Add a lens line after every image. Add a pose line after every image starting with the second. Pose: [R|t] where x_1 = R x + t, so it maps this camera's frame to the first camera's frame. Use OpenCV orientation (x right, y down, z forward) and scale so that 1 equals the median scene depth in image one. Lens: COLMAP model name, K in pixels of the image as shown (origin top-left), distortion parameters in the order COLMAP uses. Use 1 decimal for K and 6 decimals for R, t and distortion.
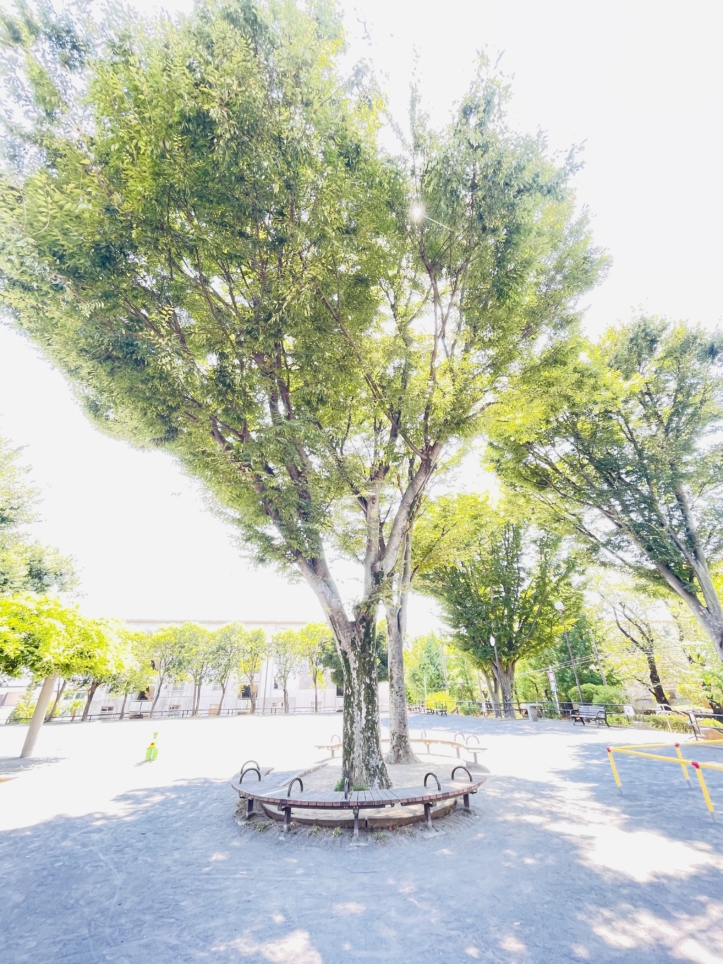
lens RADIAL K [[392.1, 0, 361.5], [0, 392.1, 482.0], [0, 0, 1]] dist [-0.001100, -0.000393]
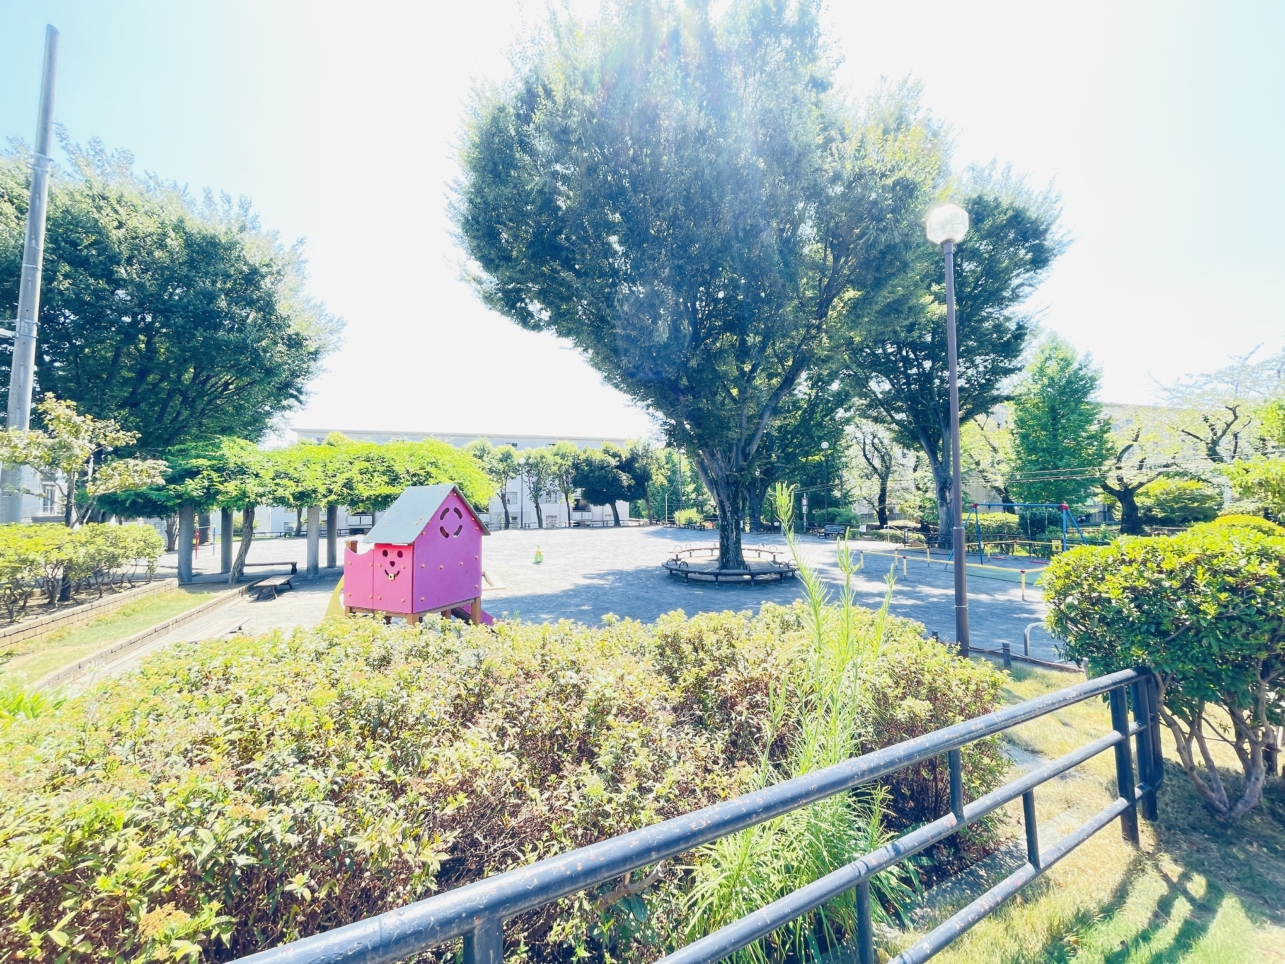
lens RADIAL K [[522.7, 0, 642.5], [0, 522.7, 482.0], [0, 0, 1]] dist [-0.001100, -0.000393]
pose [[0.985528, 0.014455, 0.168898, -0.173174], [-0.086996, 0.898269, 0.430748, -0.124283], [-0.145490, -0.439208, 0.886527, -0.189807]]
